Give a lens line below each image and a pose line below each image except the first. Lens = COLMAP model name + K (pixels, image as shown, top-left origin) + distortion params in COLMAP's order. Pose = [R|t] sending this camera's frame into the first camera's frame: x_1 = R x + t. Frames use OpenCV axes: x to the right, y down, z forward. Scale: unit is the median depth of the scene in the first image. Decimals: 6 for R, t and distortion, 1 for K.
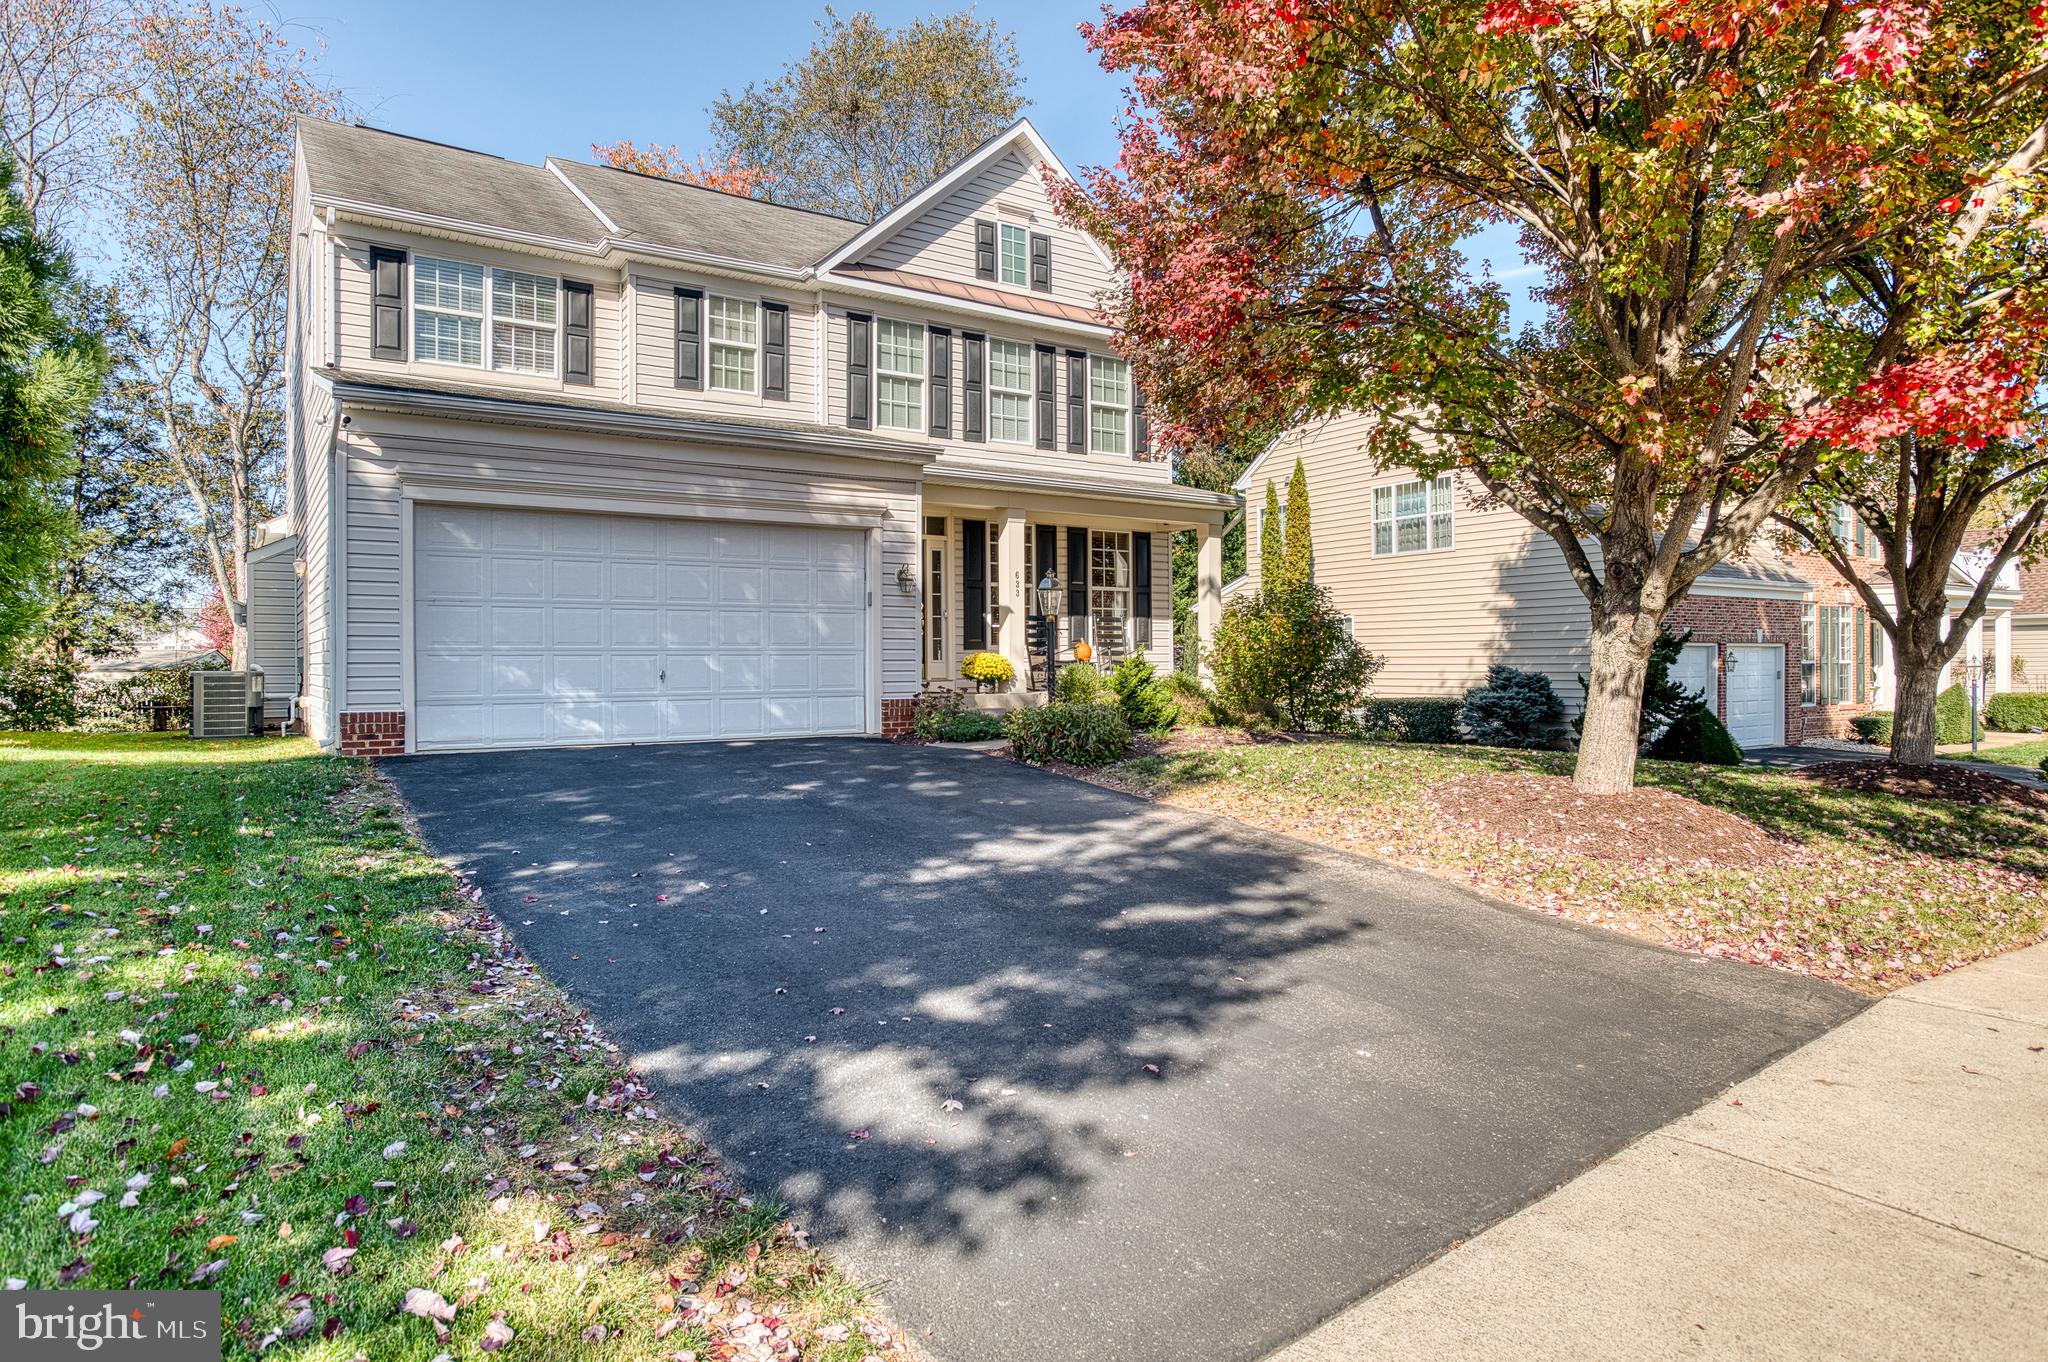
lens RADIAL K [[1165.3, 0, 1028.6], [0, 1165.3, 666.7], [0, 0, 1]] dist [-0.003466, 0.001013]
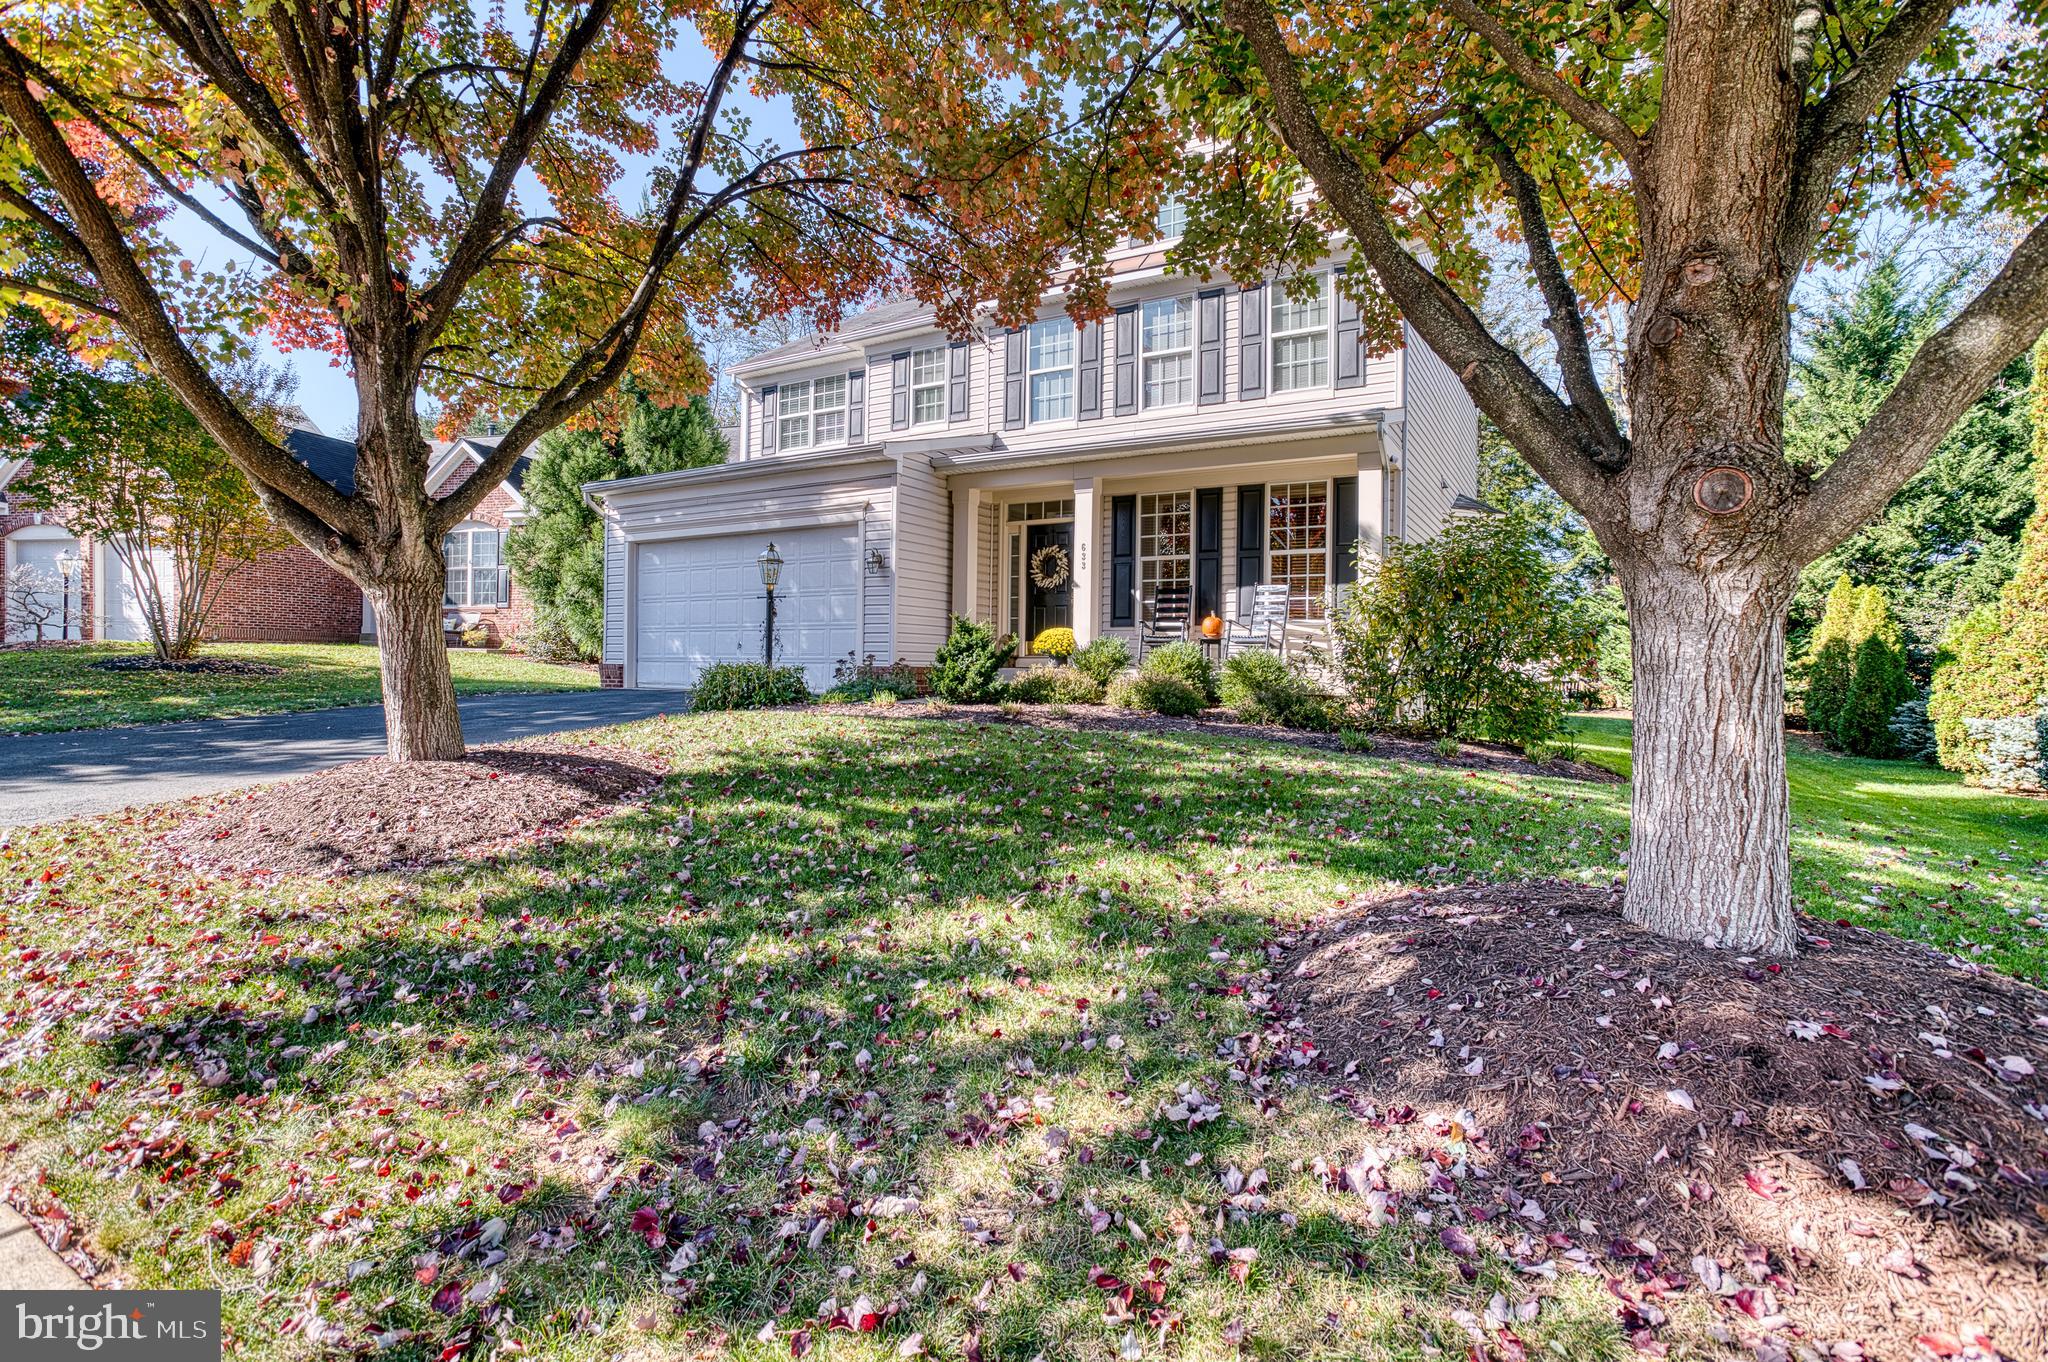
lens RADIAL K [[965.7, 0, 1015.4], [0, 965.7, 685.4], [0, 0, 1]] dist [-0.024036, 0.002128]
pose [[0.456844, 0.027122, -0.889133, 0.804420], [-0.015827, 0.999625, 0.022361, 0.023118], [0.889406, 0.003857, 0.457102, 0.683404]]
